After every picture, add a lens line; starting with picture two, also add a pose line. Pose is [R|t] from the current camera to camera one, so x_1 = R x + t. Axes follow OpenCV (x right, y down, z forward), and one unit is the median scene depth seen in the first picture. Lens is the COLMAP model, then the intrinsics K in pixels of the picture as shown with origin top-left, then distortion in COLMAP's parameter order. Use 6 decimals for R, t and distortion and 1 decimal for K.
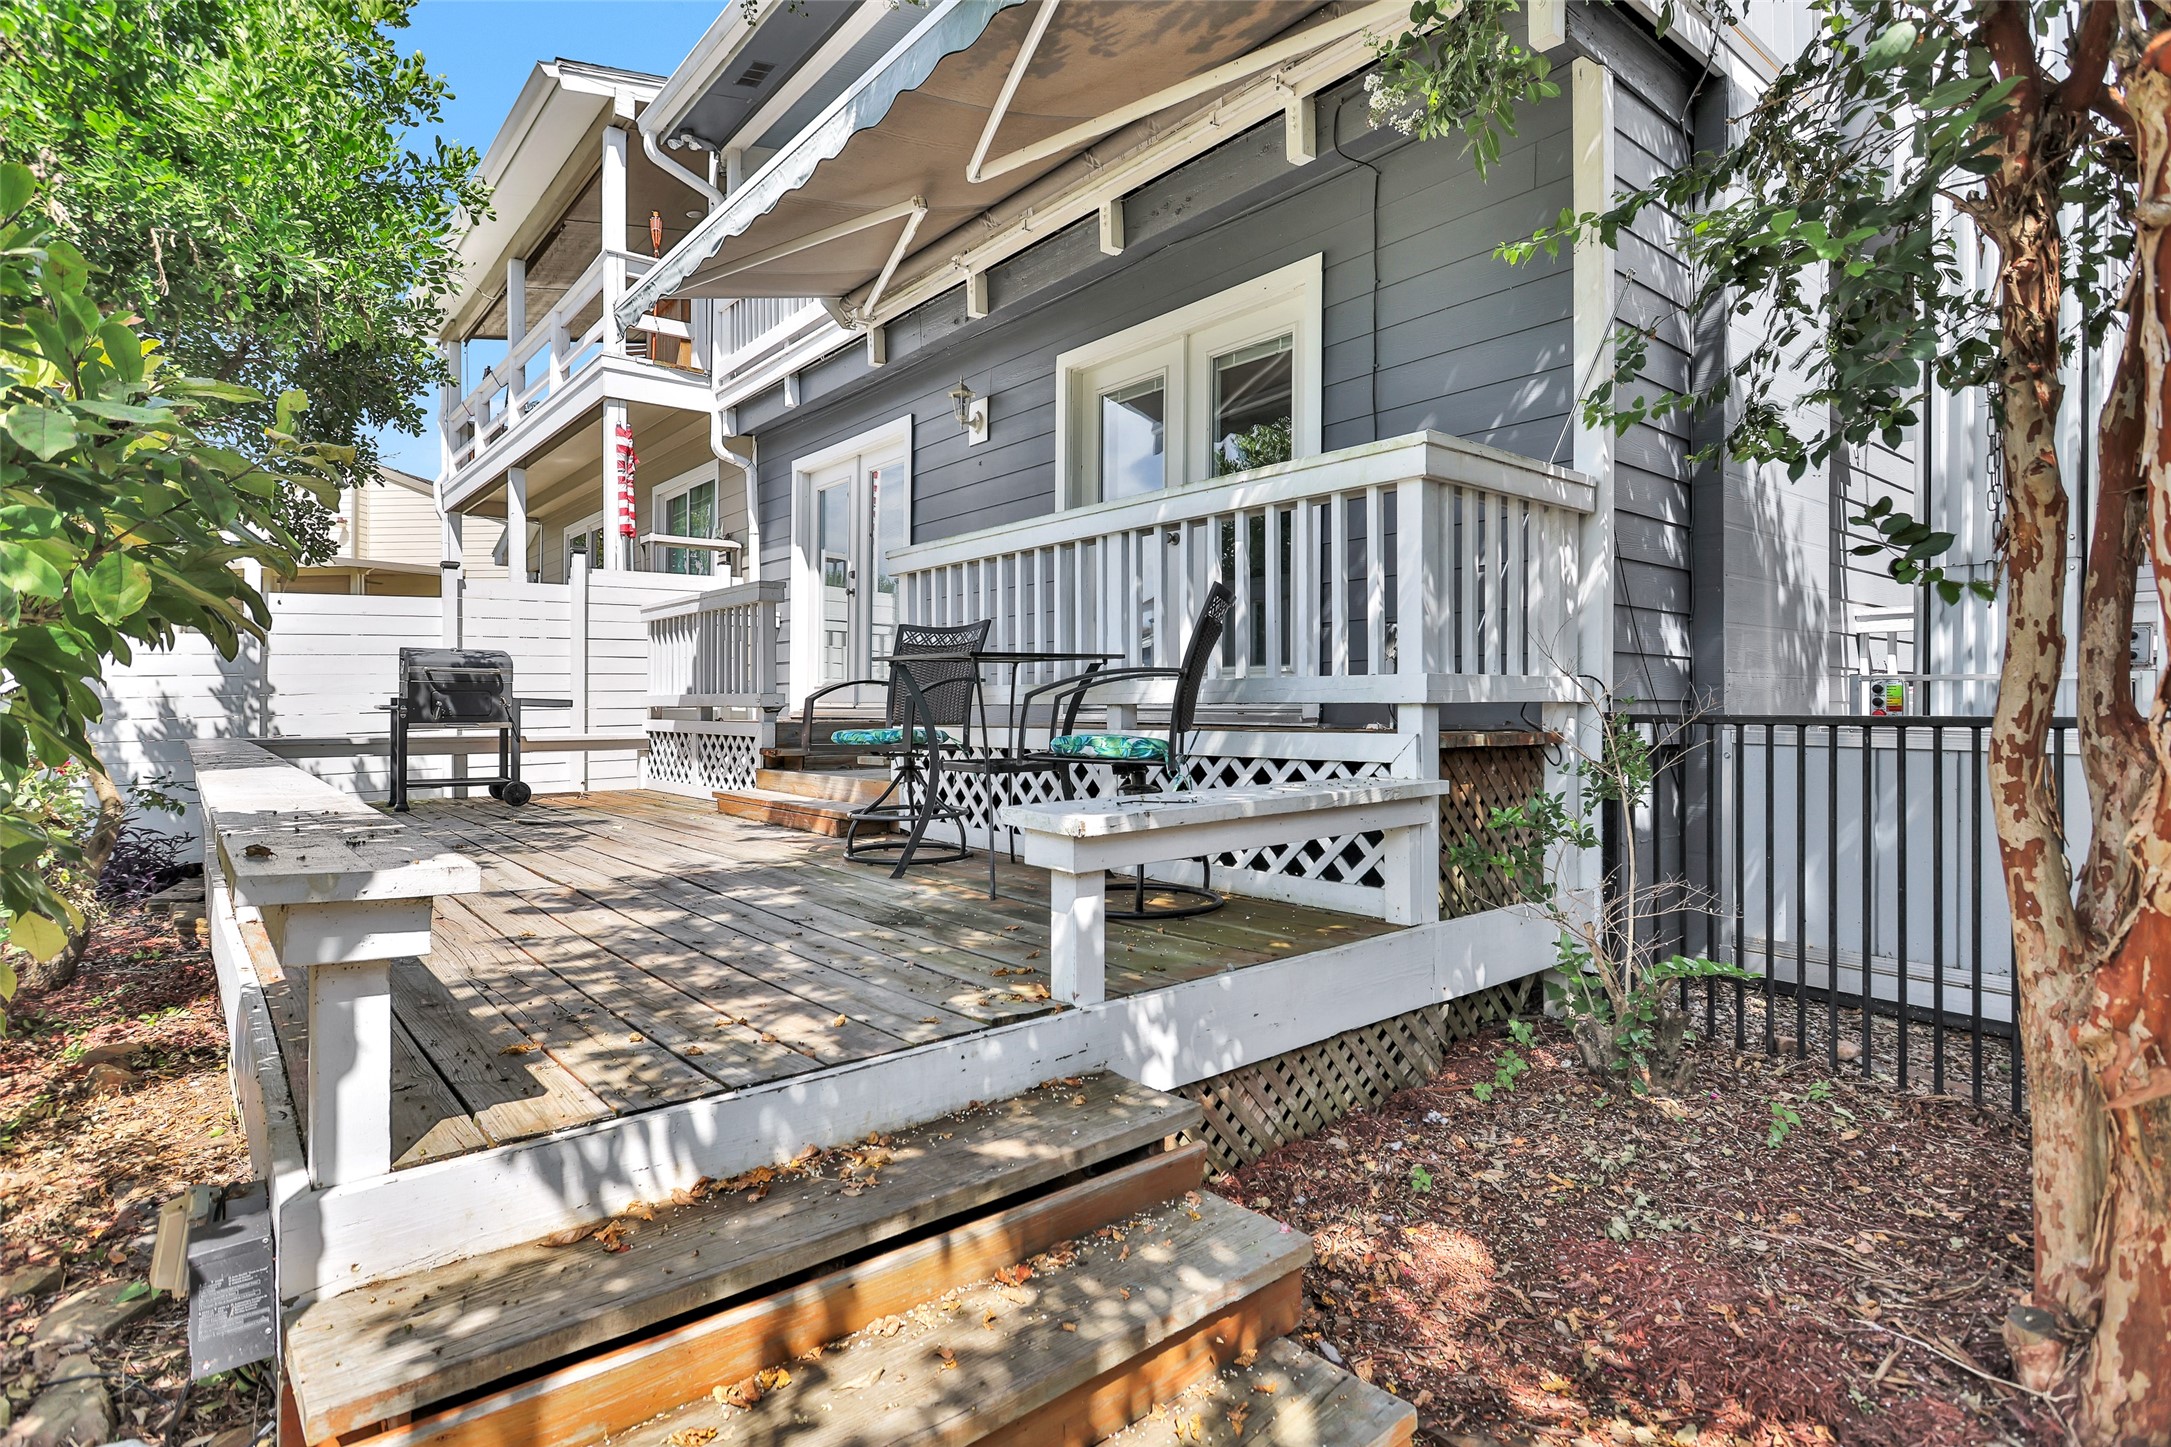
lens RADIAL K [[1098.6, 0, 1095.3], [0, 1098.6, 715.2], [0, 0, 1]] dist [-0.005856, 0.005156]
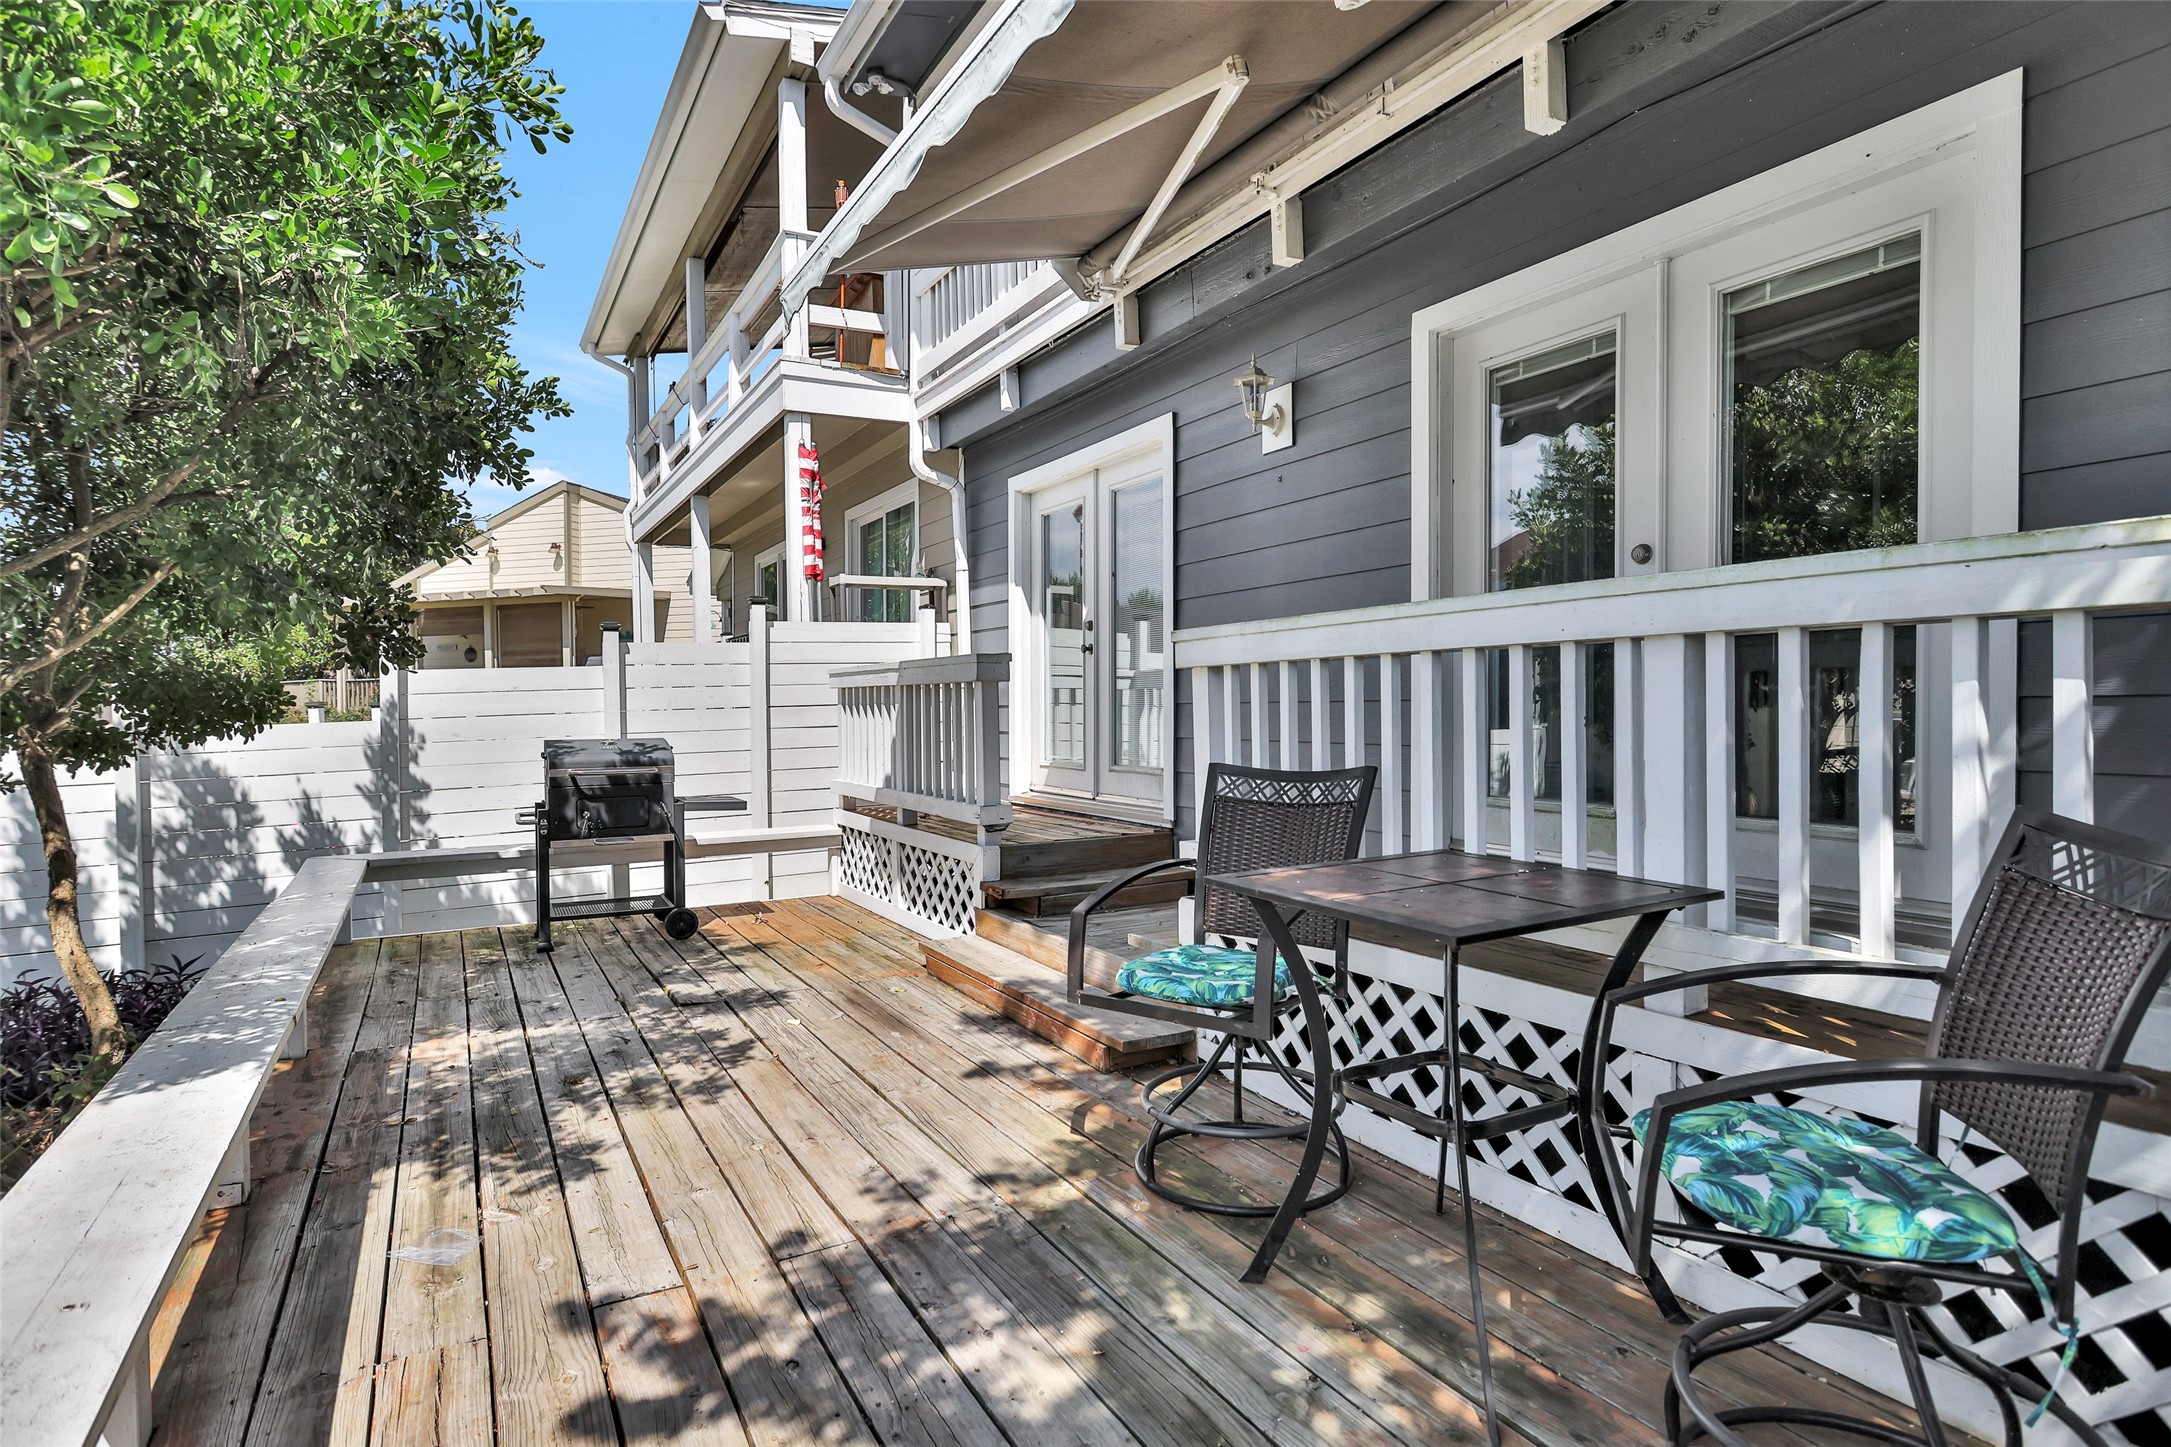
lens RADIAL K [[1098.6, 0, 1080.5], [0, 1098.6, 721.4], [0, 0, 1]] dist [-0.005856, 0.005156]
pose [[0.983347, -0.007414, -0.181585, -0.093884], [0.011112, 0.999751, 0.019356, -0.081151], [0.181396, -0.021052, 0.983185, 0.259374]]
